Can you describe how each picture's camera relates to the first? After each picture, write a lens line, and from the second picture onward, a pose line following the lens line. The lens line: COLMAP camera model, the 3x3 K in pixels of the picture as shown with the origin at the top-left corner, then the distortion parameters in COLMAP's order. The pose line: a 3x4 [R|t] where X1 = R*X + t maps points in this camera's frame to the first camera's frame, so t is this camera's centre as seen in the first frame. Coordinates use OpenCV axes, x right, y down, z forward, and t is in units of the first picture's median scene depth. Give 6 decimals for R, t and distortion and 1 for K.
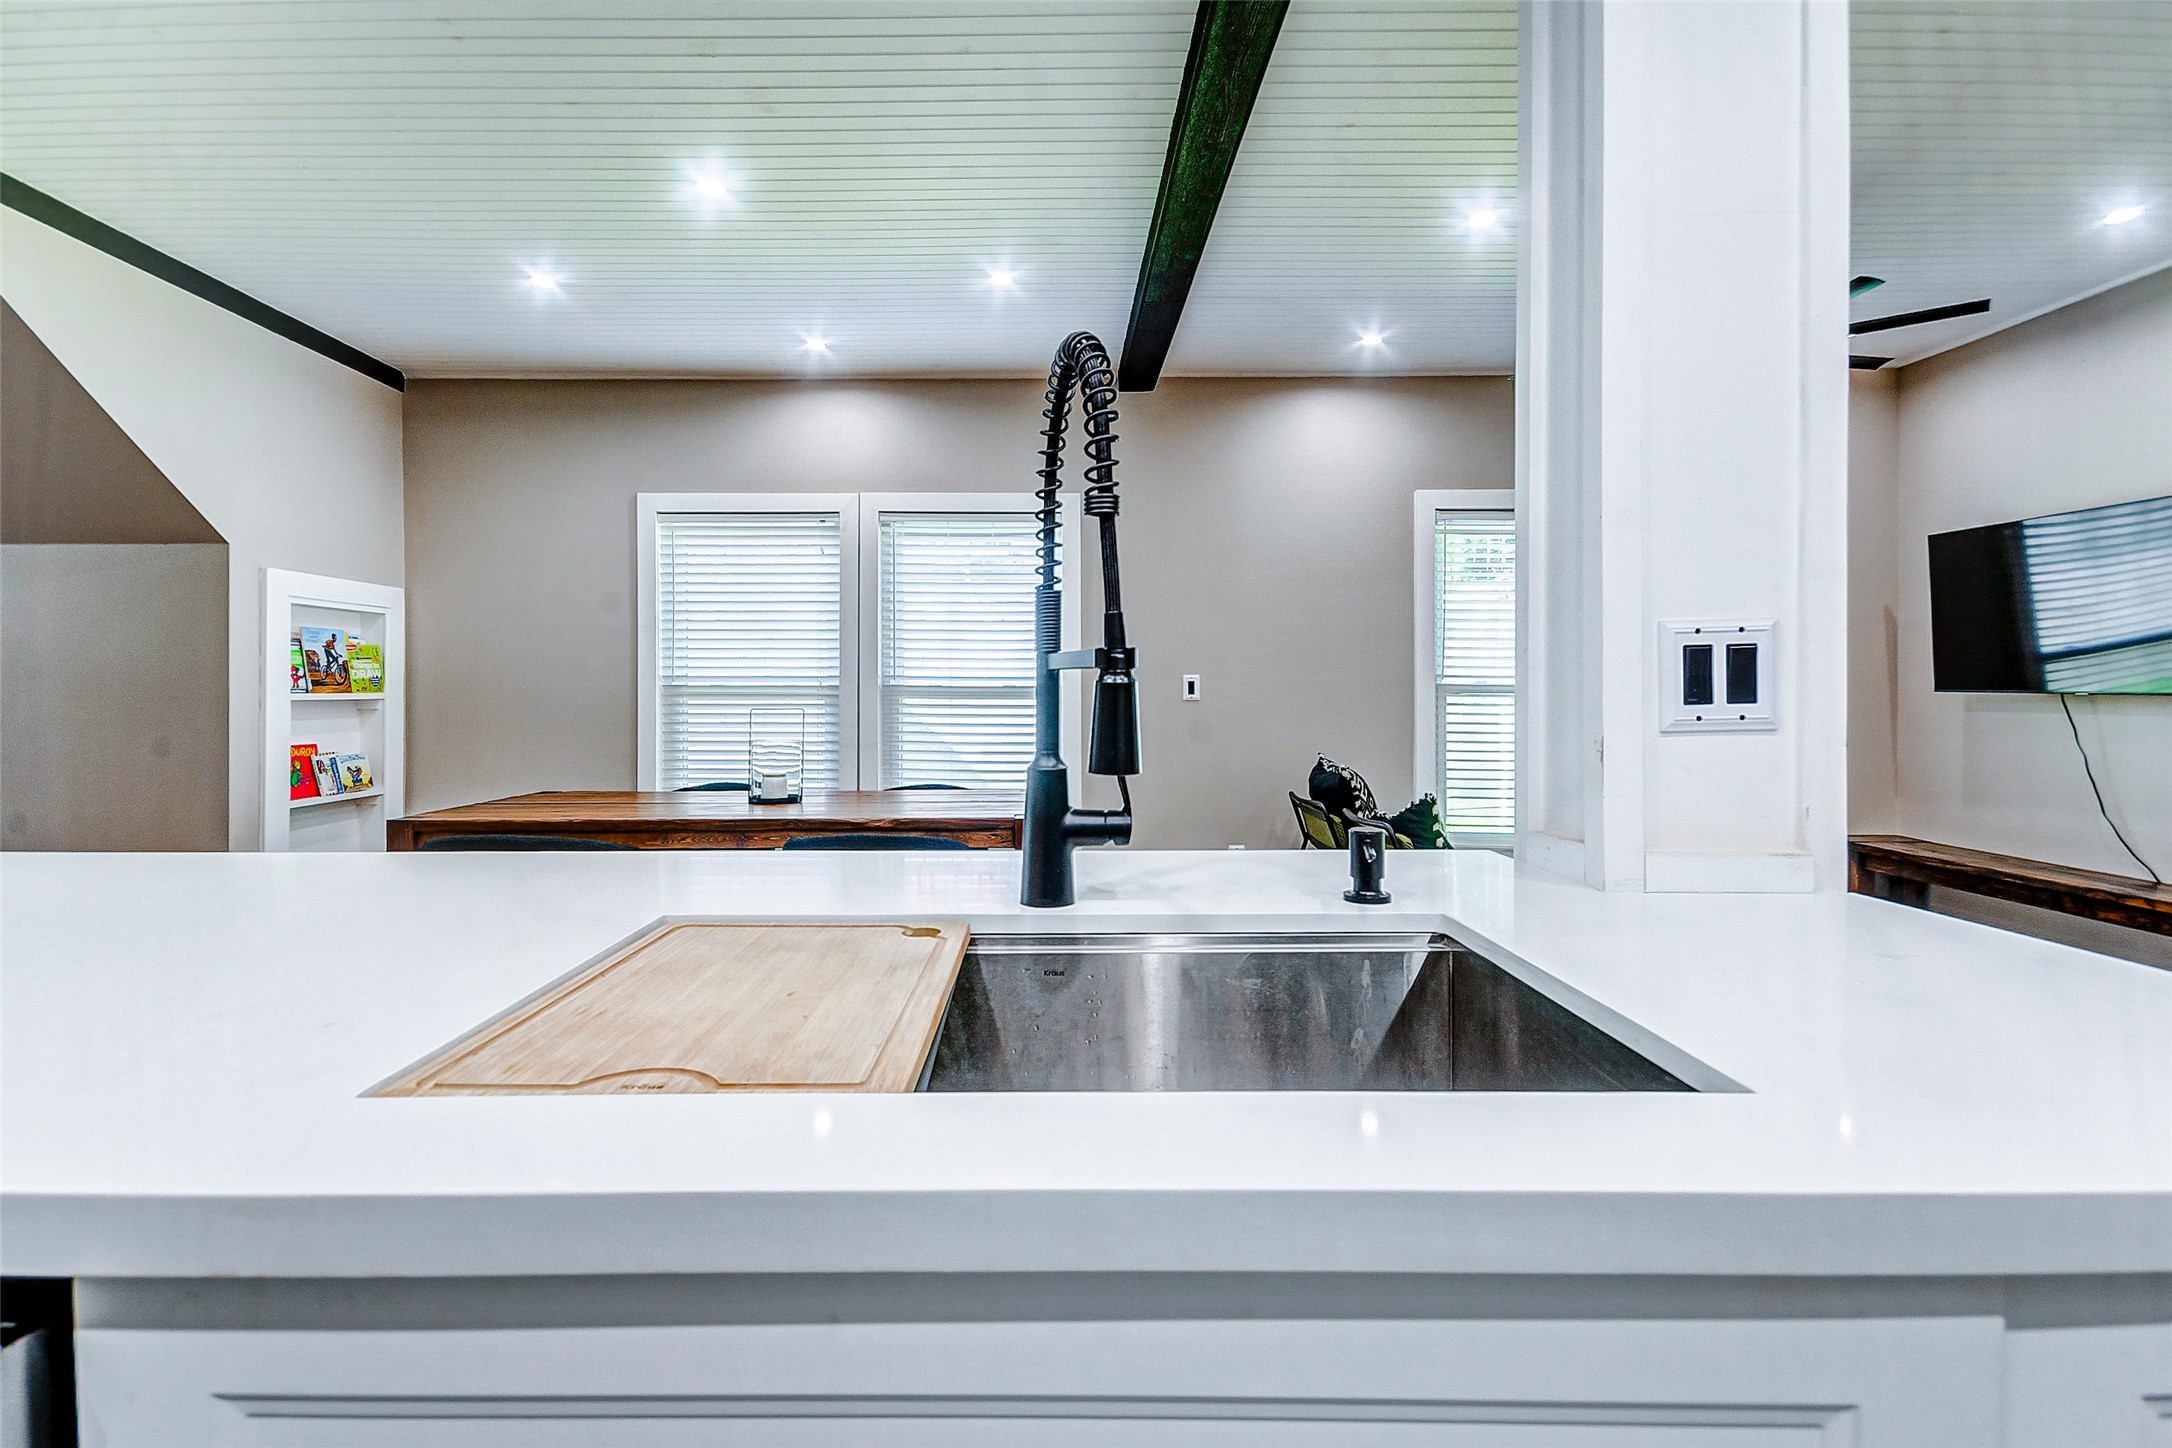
lens RADIAL K [[978.7, 0, 1054.7], [0, 978.7, 730.6], [0, 0, 1]] dist [-0.002096, -0.000138]
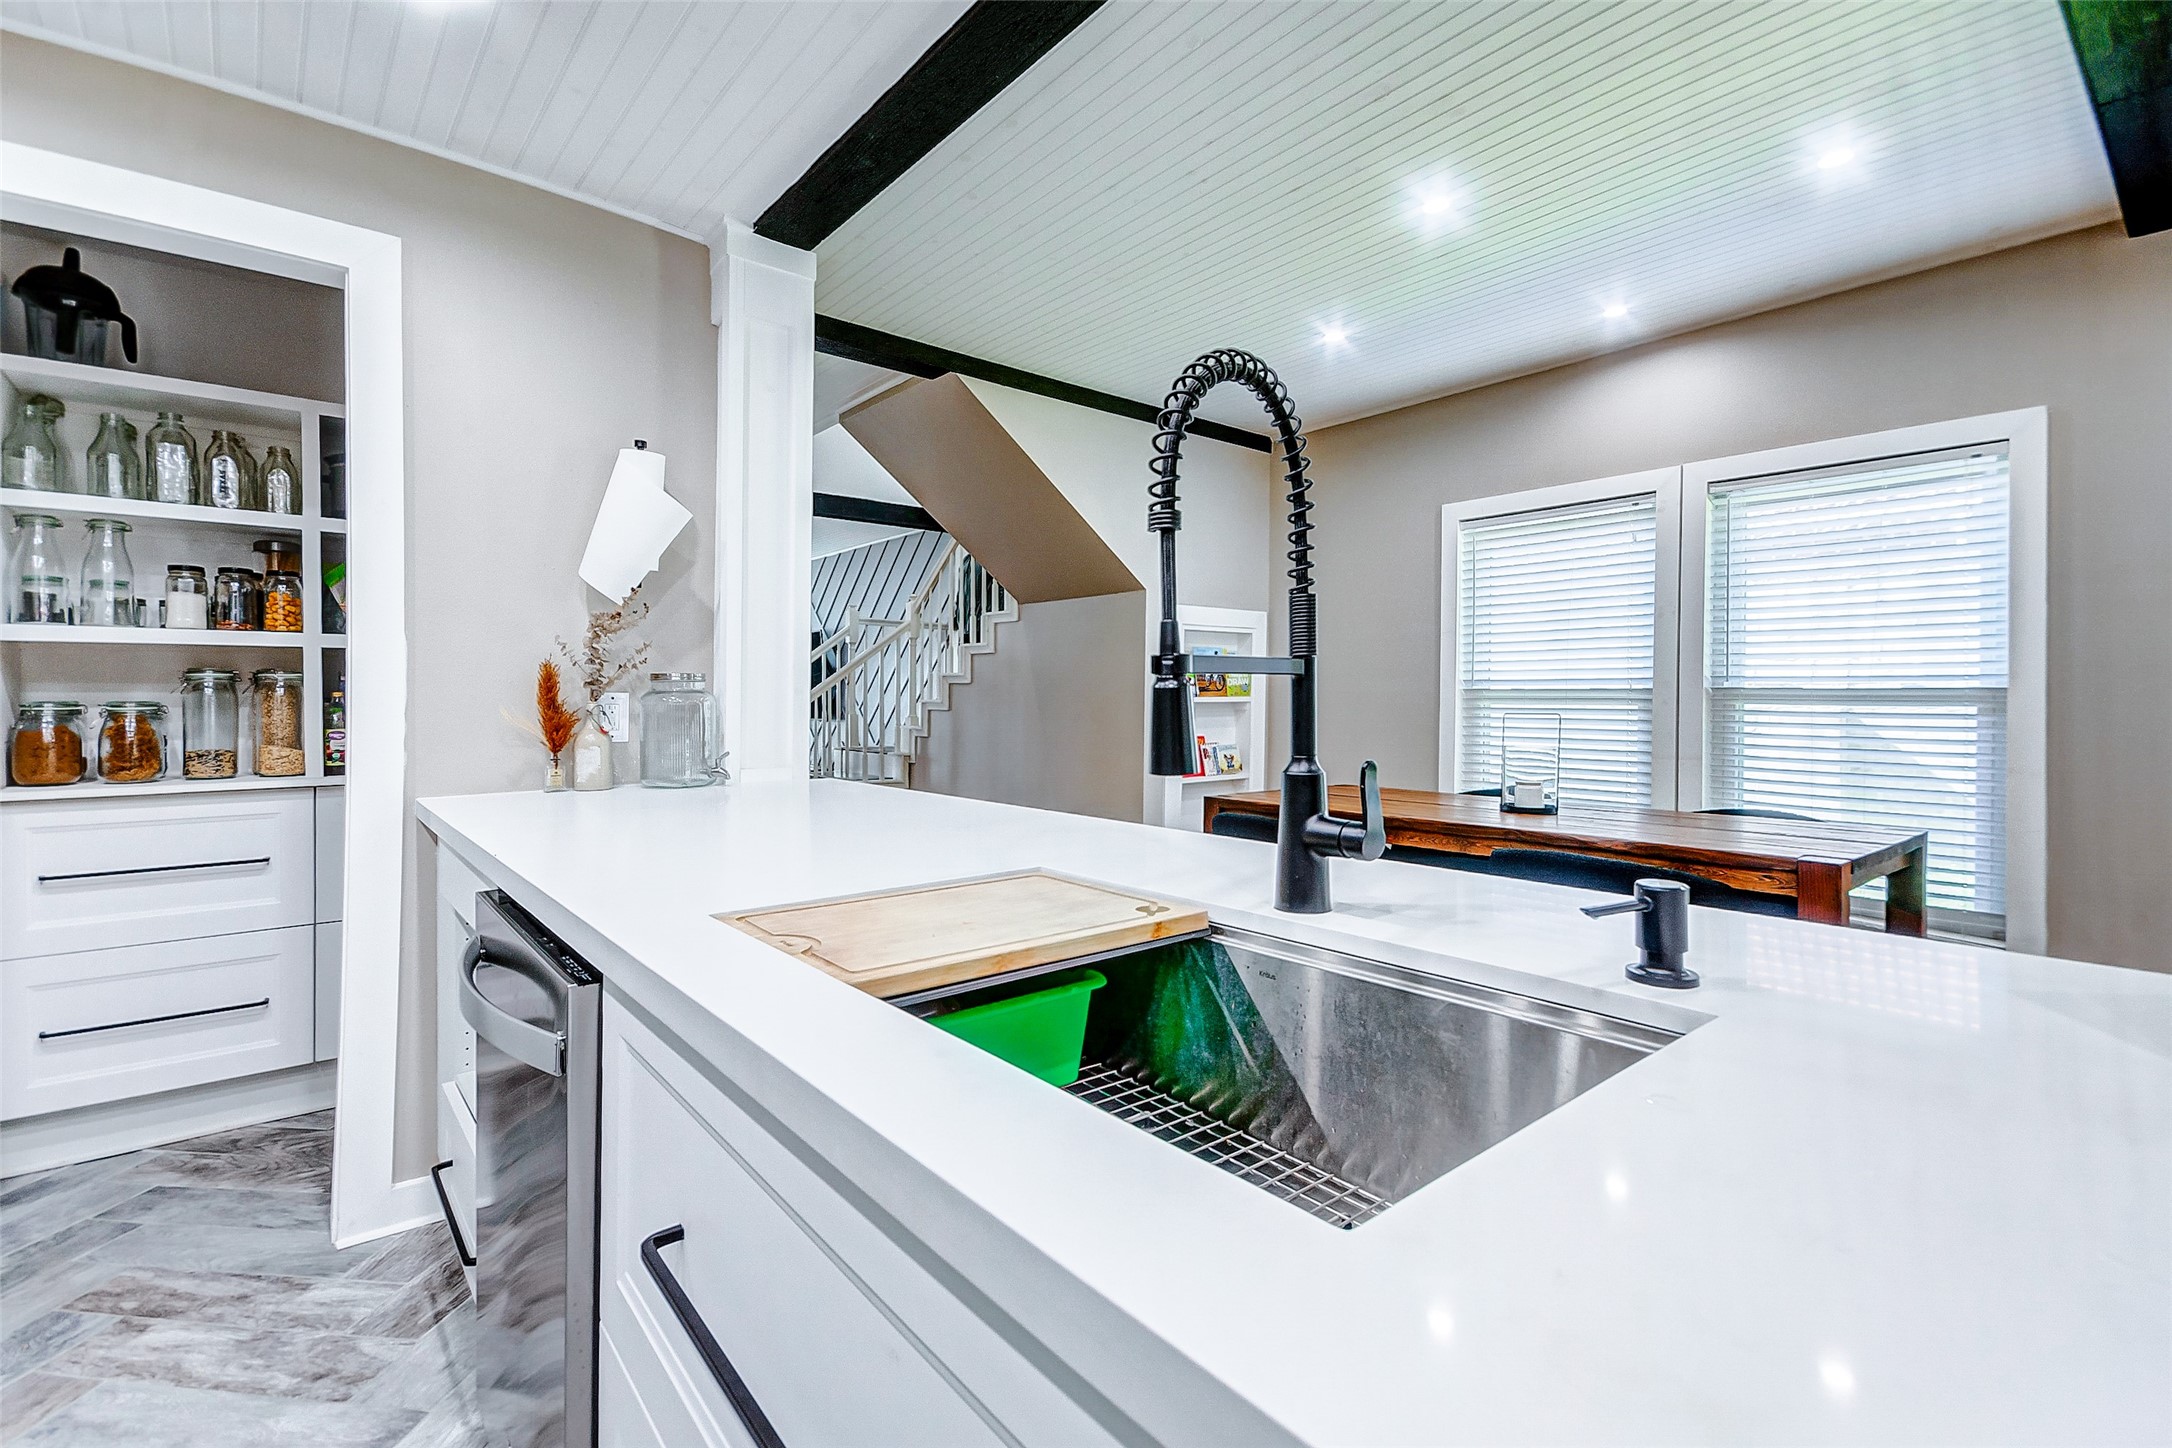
lens RADIAL K [[984.8, 0, 1086.8], [0, 984.8, 717.0], [0, 0, 1]] dist [0.014295, -0.000414]
pose [[0.622518, 0.016876, -0.782424, 0.169446], [-0.031037, 0.999513, -0.003136, -0.002244], [0.781990, 0.026236, 0.622739, 0.055230]]
